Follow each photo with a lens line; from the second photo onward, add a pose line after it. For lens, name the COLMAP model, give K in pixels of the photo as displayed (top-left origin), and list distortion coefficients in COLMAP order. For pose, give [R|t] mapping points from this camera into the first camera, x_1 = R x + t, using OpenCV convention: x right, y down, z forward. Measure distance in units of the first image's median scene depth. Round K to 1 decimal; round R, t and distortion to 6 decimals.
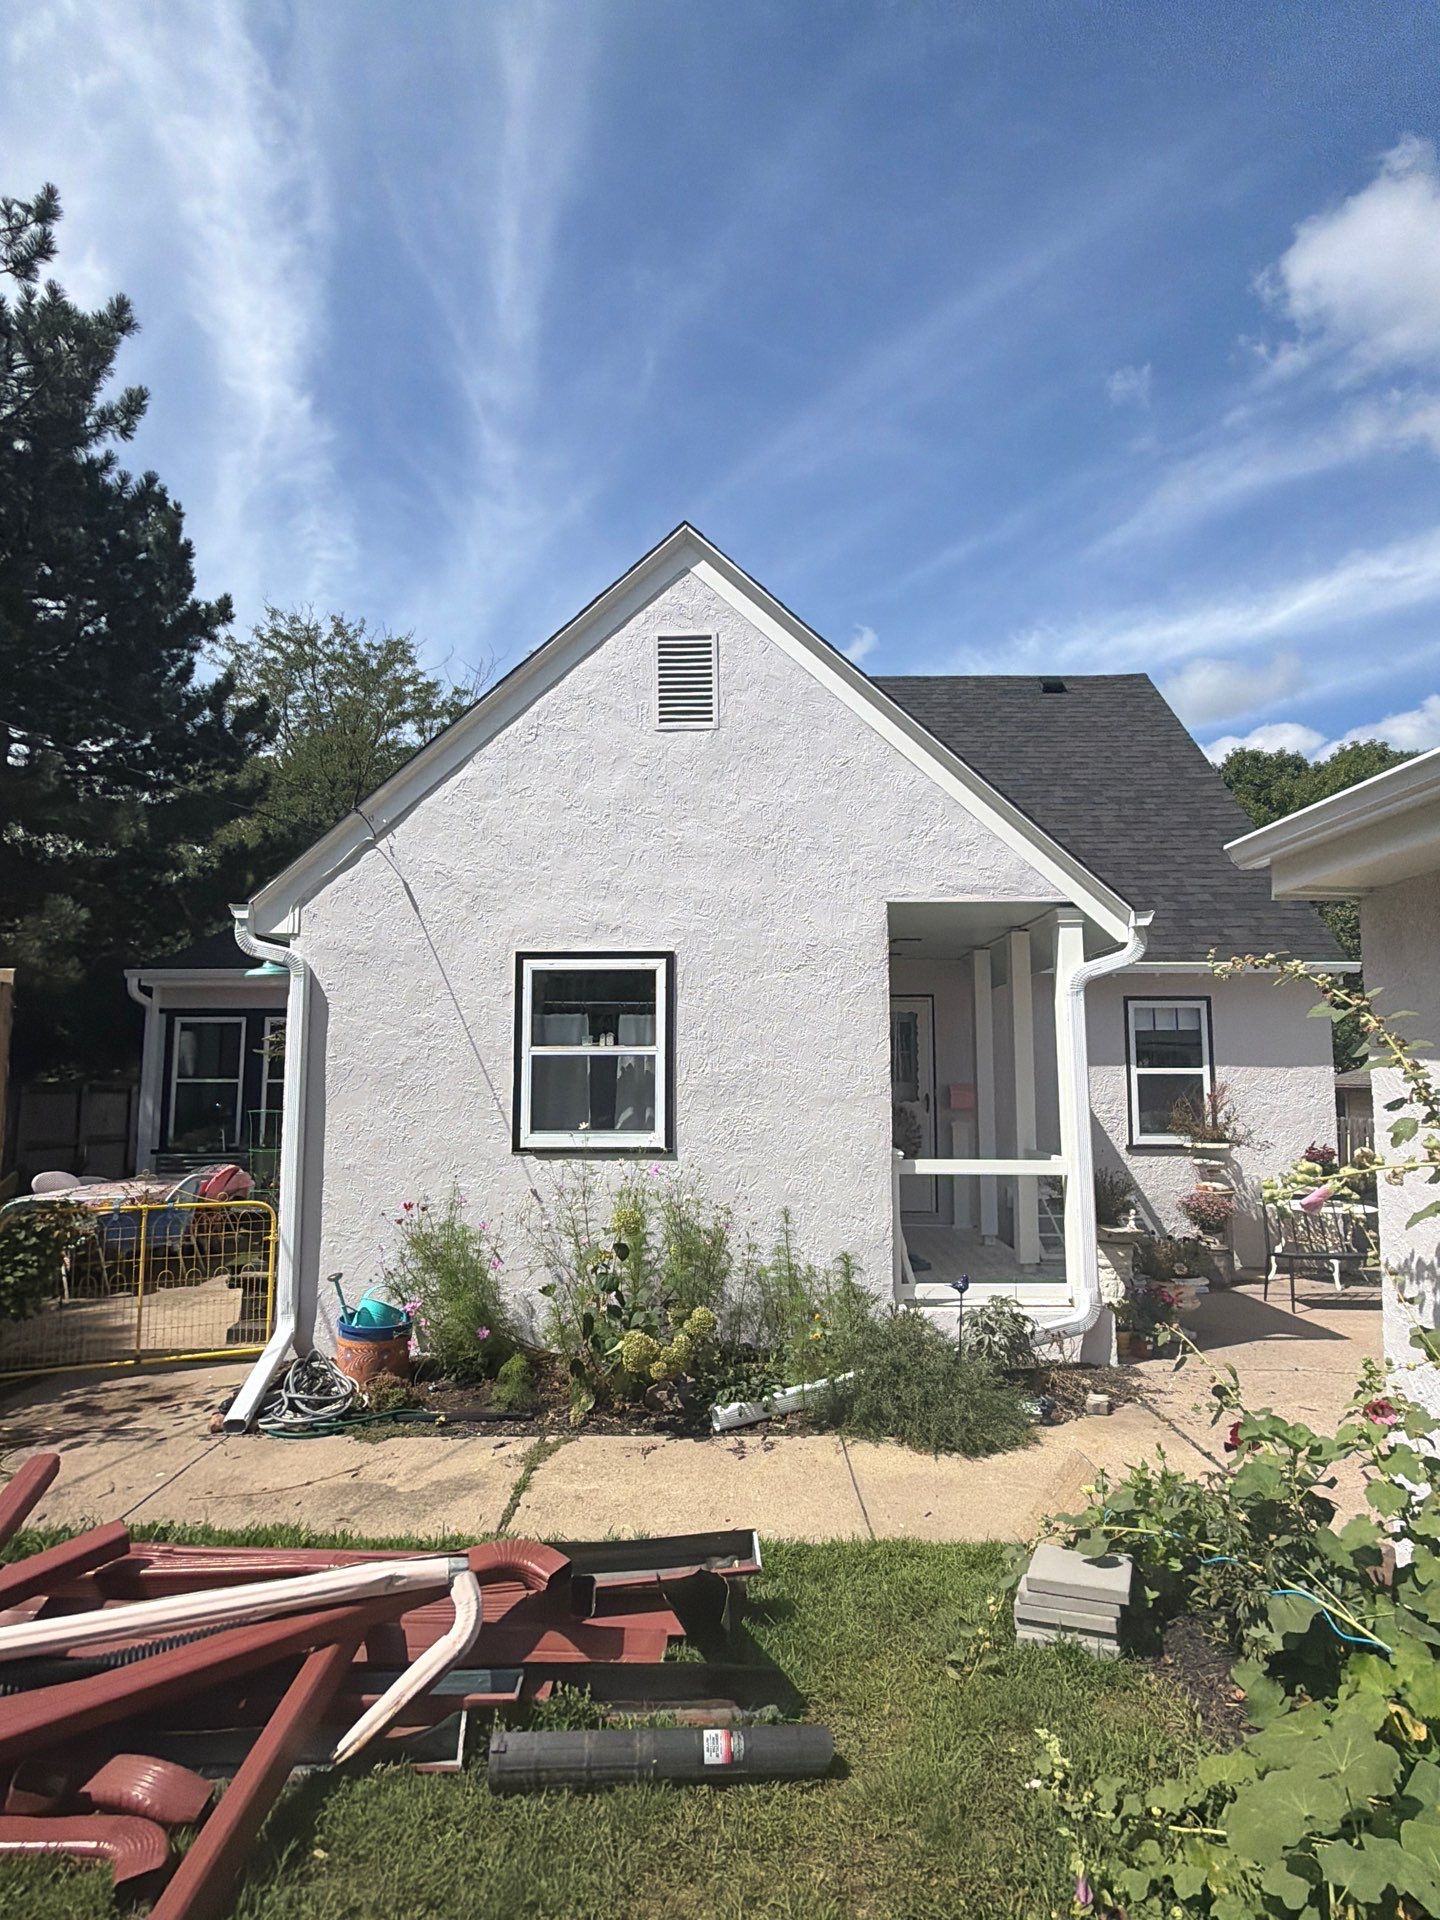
lens RADIAL K [[1046.7, 0, 720.2], [0, 1046.7, 962.3], [0, 0, 1]] dist [0.001001, 0.000289]
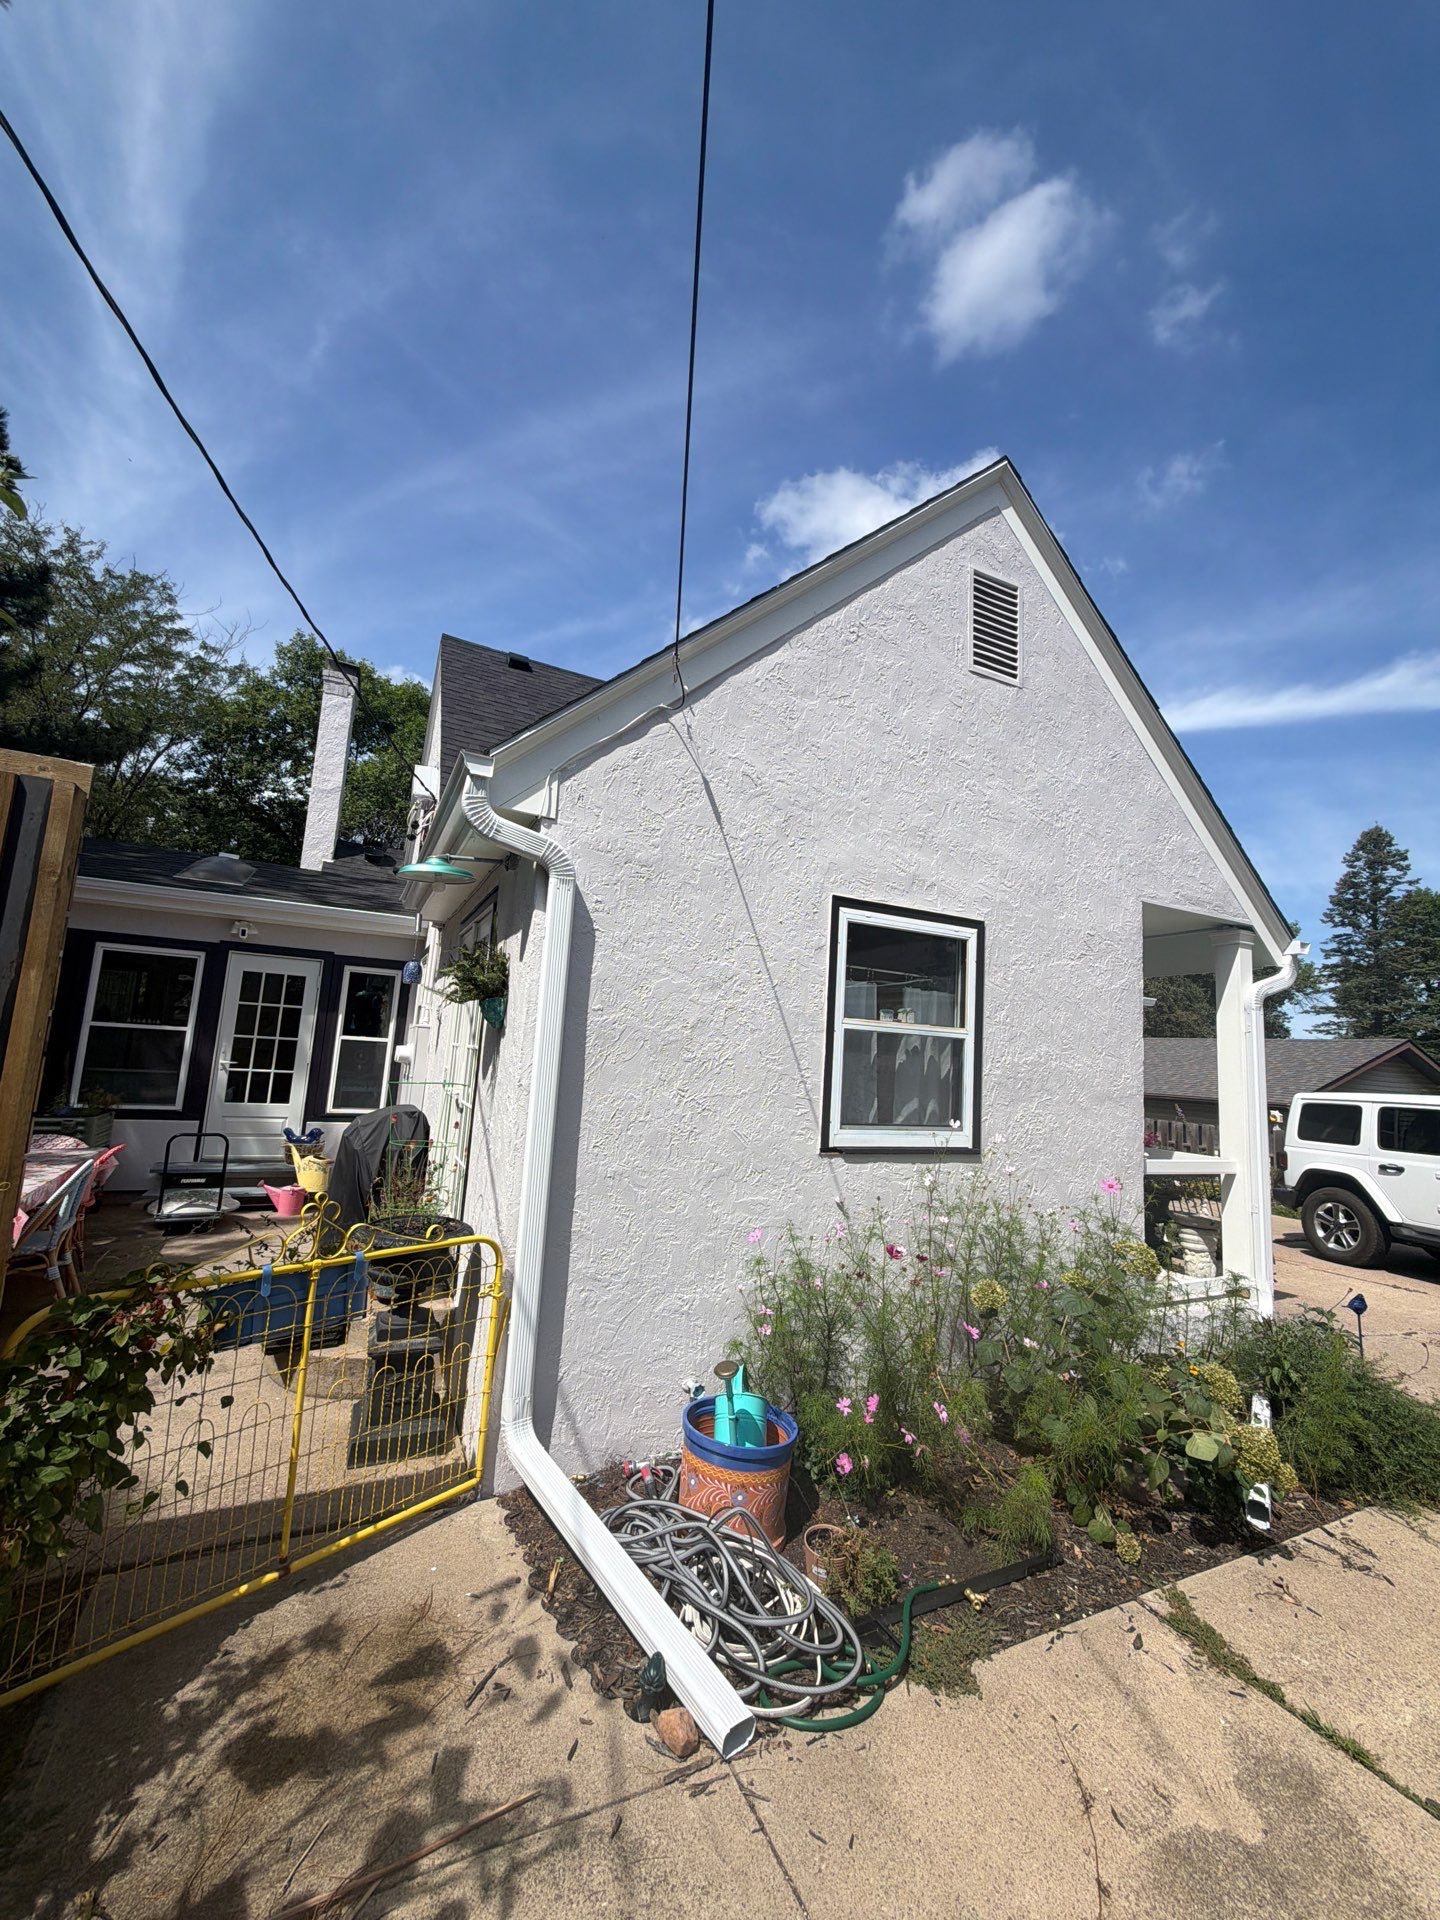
lens RADIAL K [[768.0, 0, 719.6], [0, 768.0, 956.2], [0, 0, 1]] dist [0.000925, -0.000056]
pose [[0.886434, 0.113856, 0.448633, -0.523204], [-0.107506, 0.993412, -0.039695, 0.067282], [-0.450197, -0.013044, 0.892834, 0.524252]]
